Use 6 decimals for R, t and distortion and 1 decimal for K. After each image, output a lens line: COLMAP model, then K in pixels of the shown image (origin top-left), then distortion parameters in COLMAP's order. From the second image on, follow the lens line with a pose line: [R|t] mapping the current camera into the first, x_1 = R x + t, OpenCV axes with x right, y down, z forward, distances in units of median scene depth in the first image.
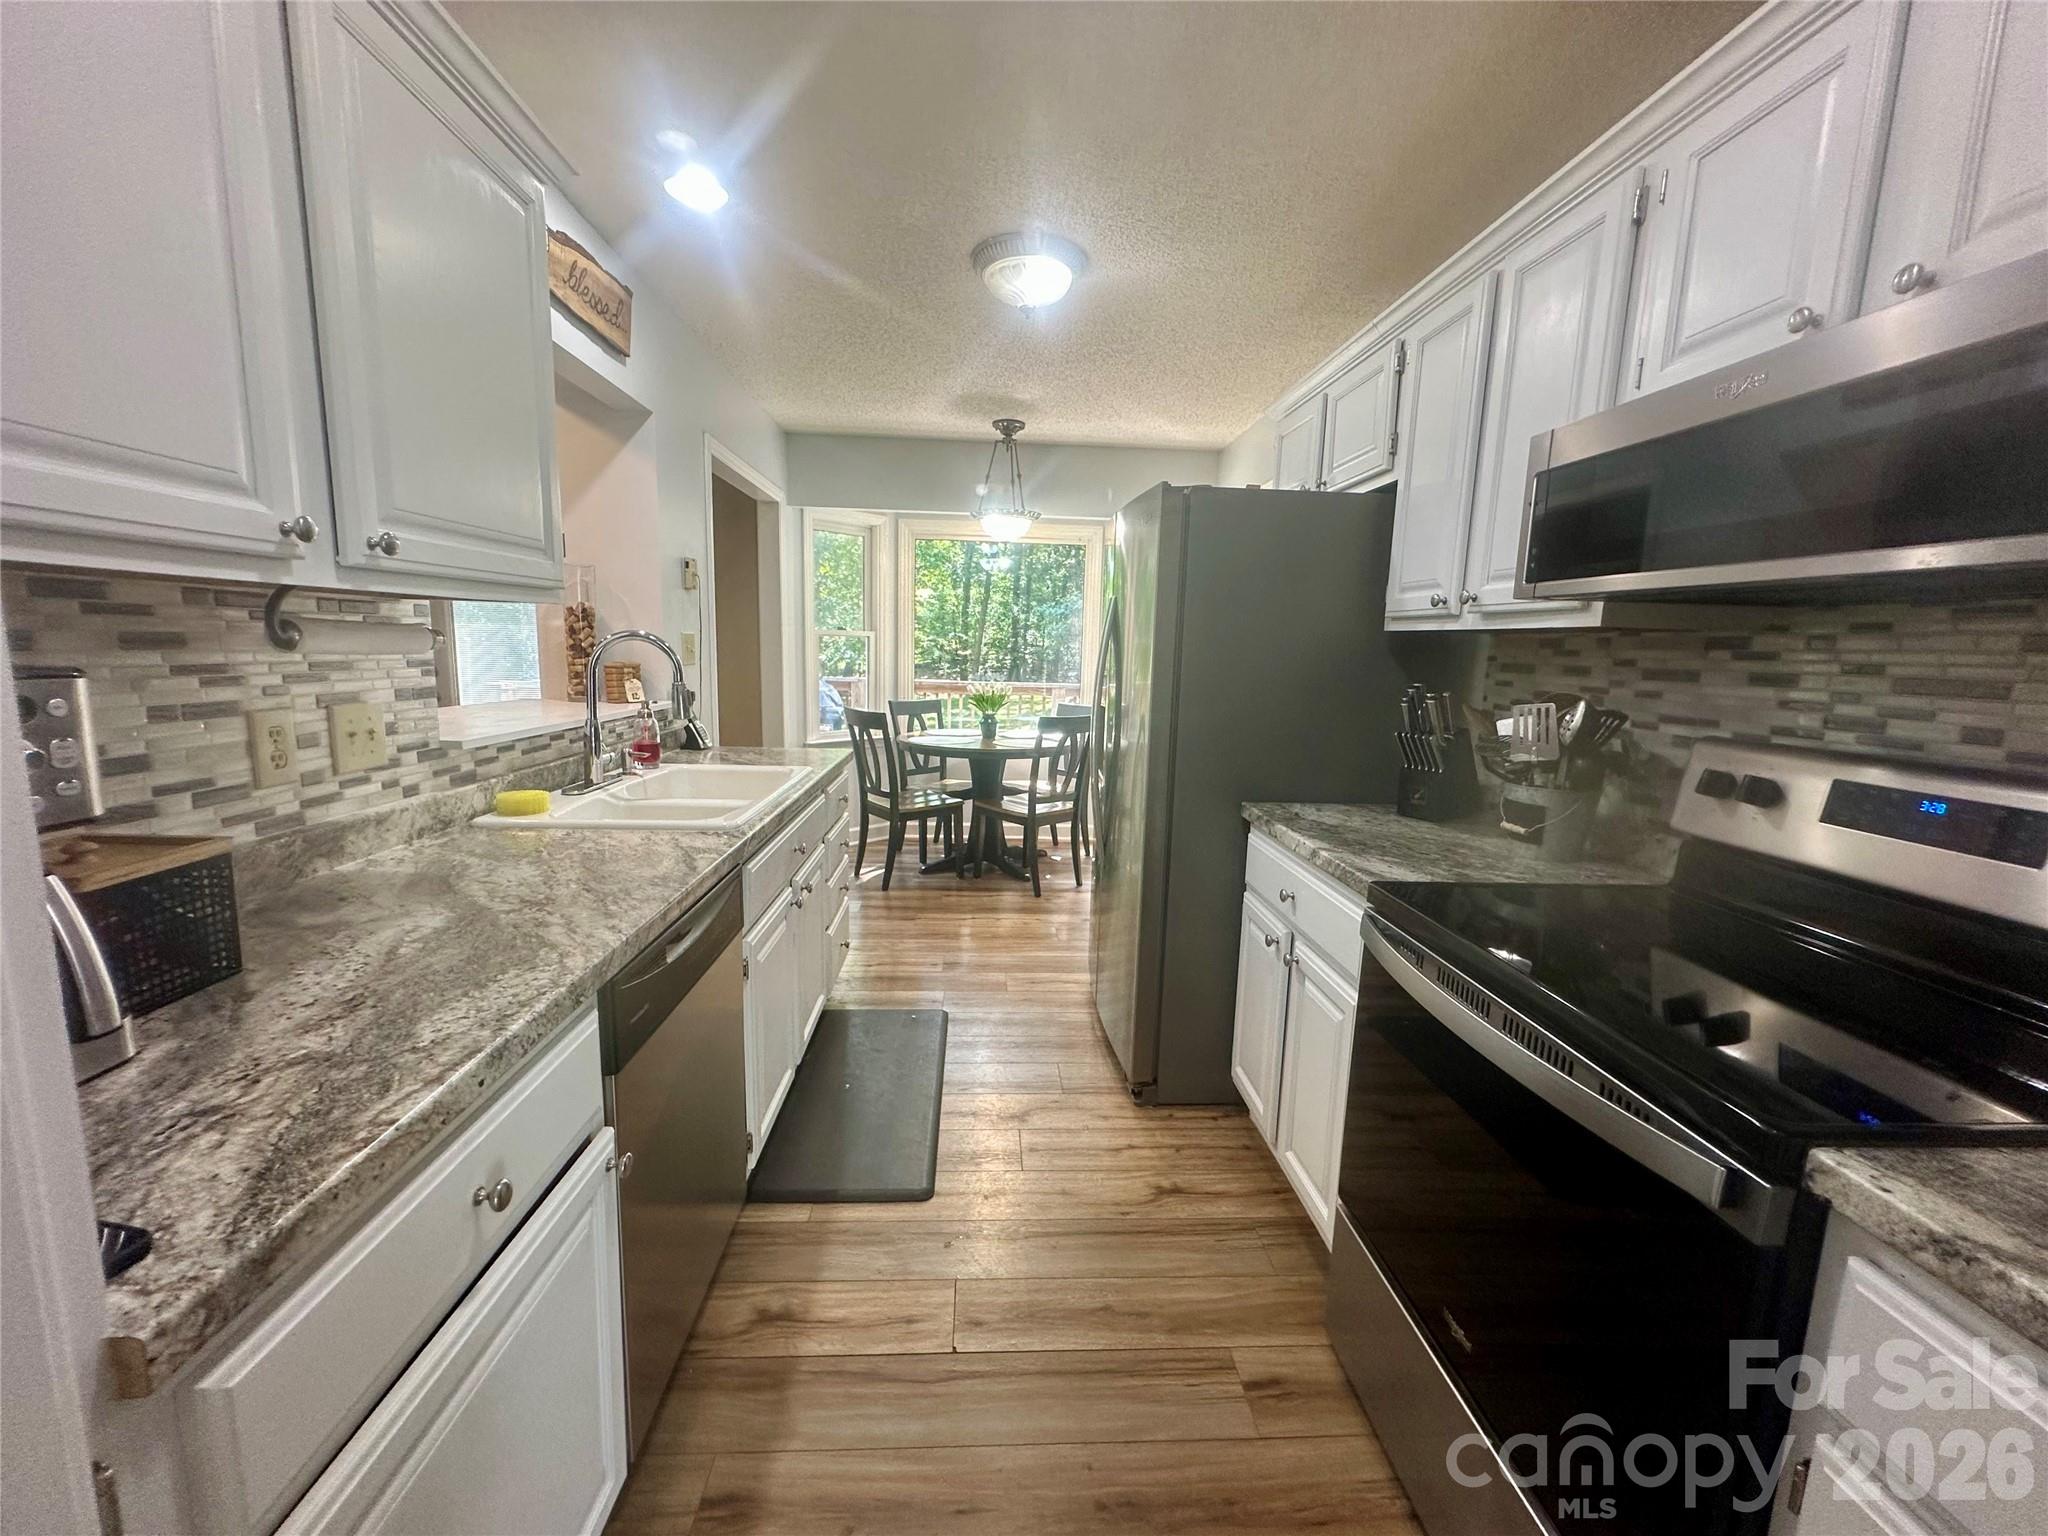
lens RADIAL K [[817.4, 0, 1022.1], [0, 817.4, 768.7], [0, 0, 1]] dist [-0.004542, 0.000910]
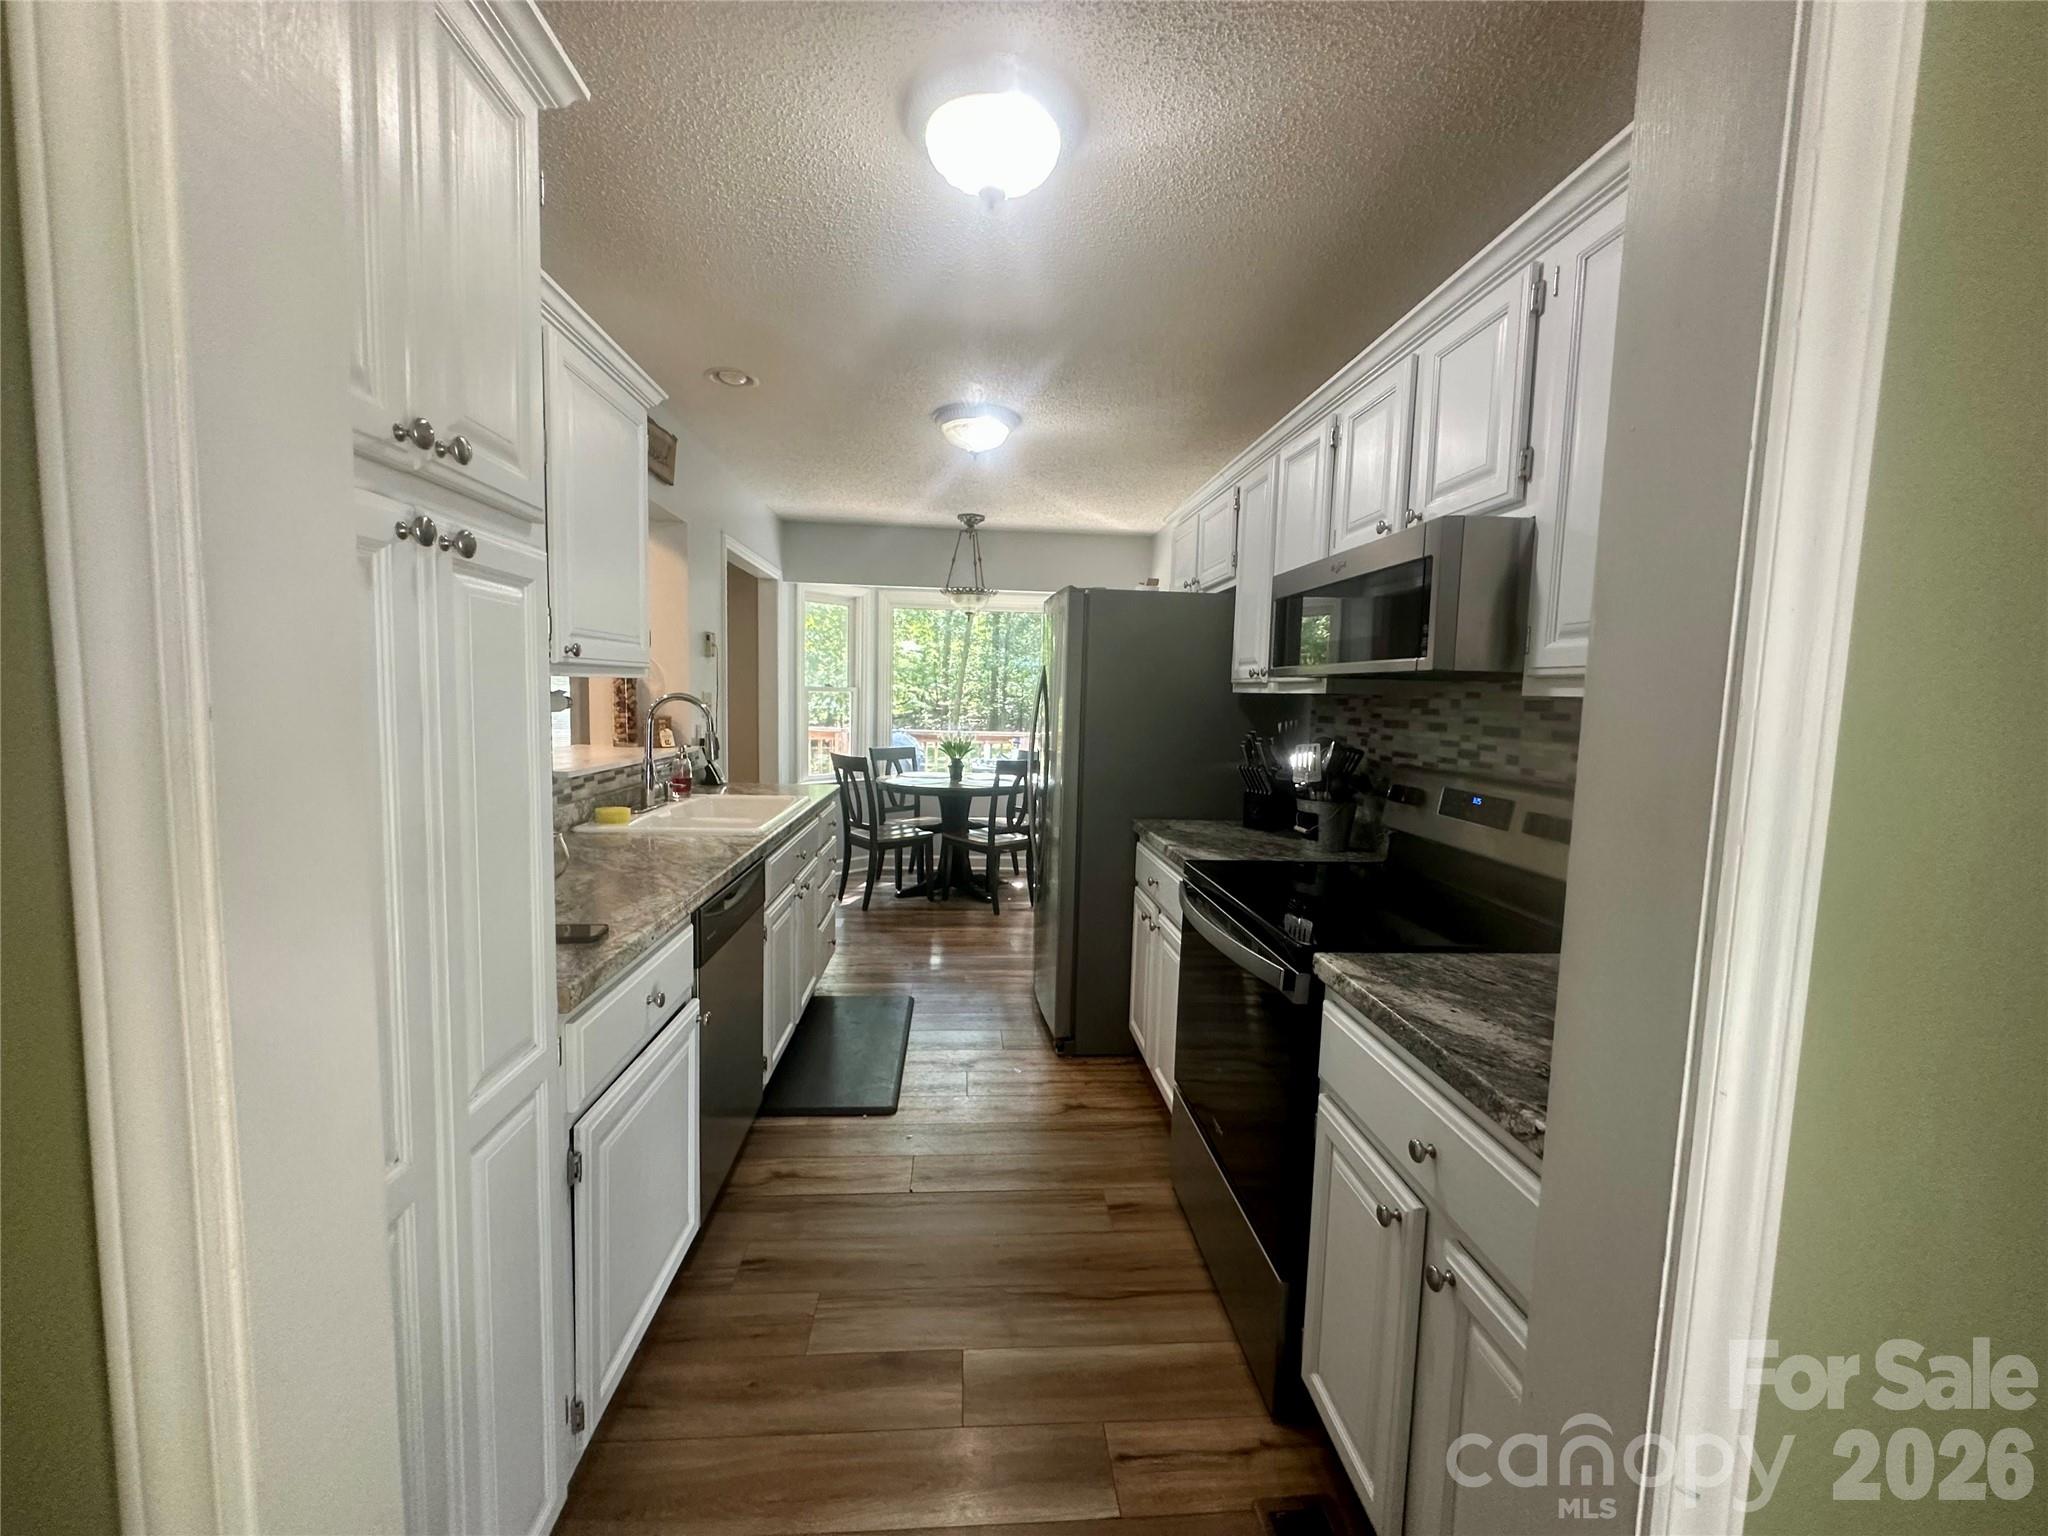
lens RADIAL K [[817.4, 0, 1022.1], [0, 817.4, 768.7], [0, 0, 1]] dist [-0.004542, 0.000910]
pose [[0.999740, -0.002962, 0.022596, 0.049619], [0.004326, 0.998154, -0.060581, 0.033340], [-0.022375, 0.060663, 0.997908, -0.293022]]
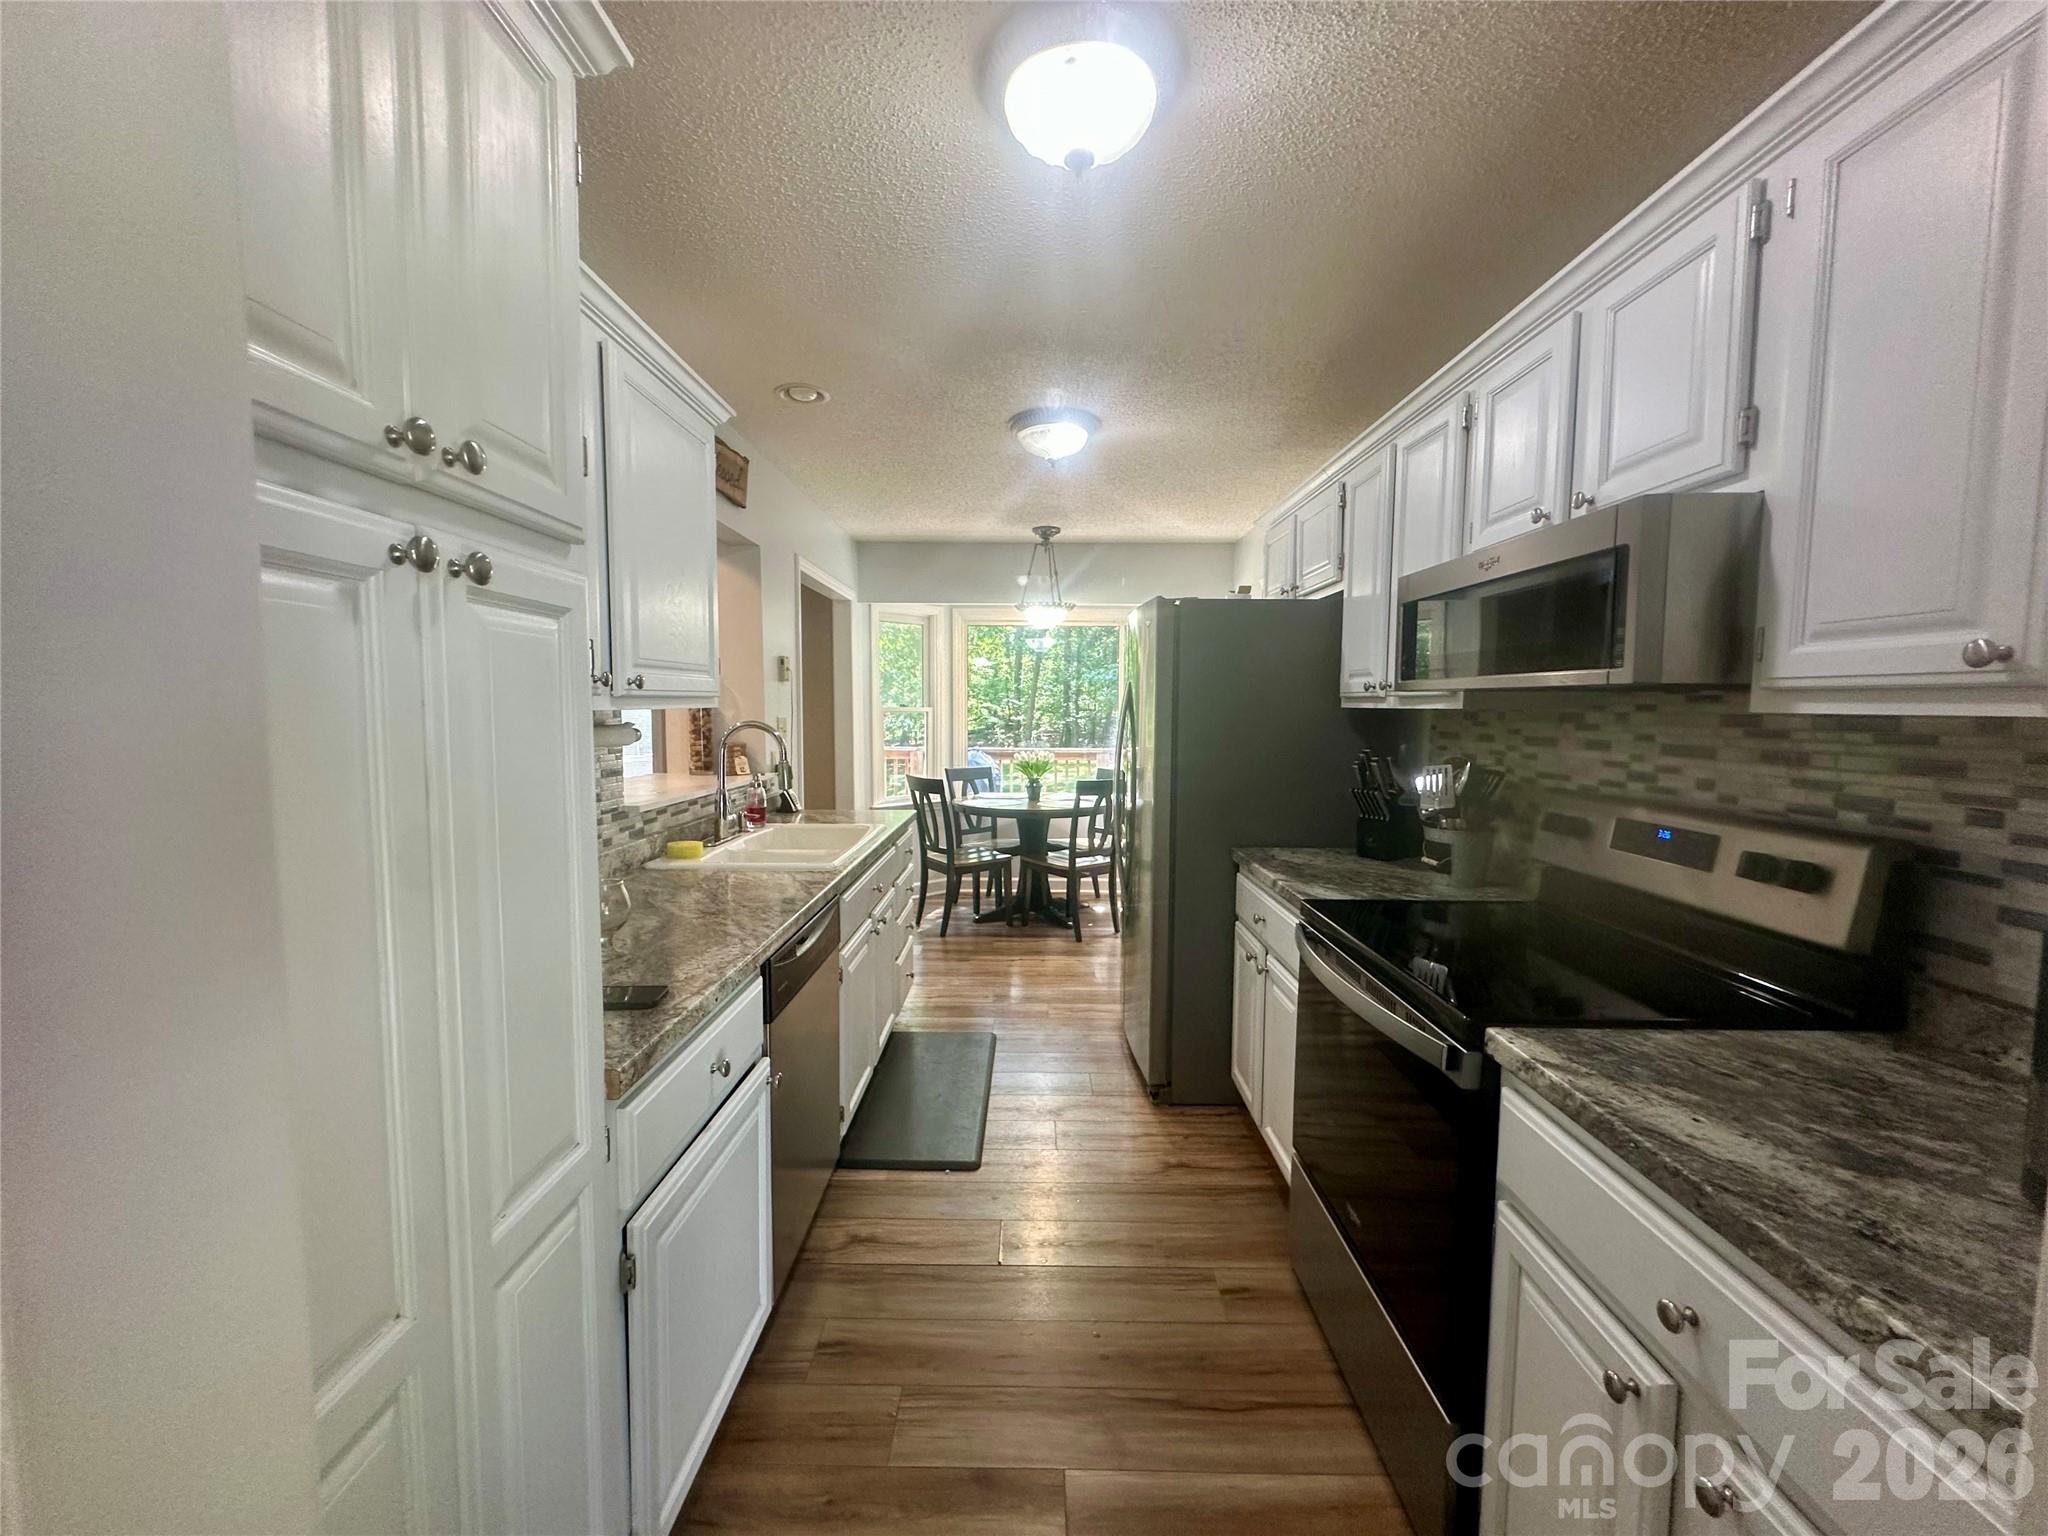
lens RADIAL K [[817.4, 0, 1022.1], [0, 817.4, 768.7], [0, 0, 1]] dist [-0.004542, 0.000910]
pose [[0.997671, -0.017745, -0.065861, 0.032448], [0.012575, 0.996866, -0.078098, 0.012571], [0.067041, 0.077088, 0.994768, -0.219596]]
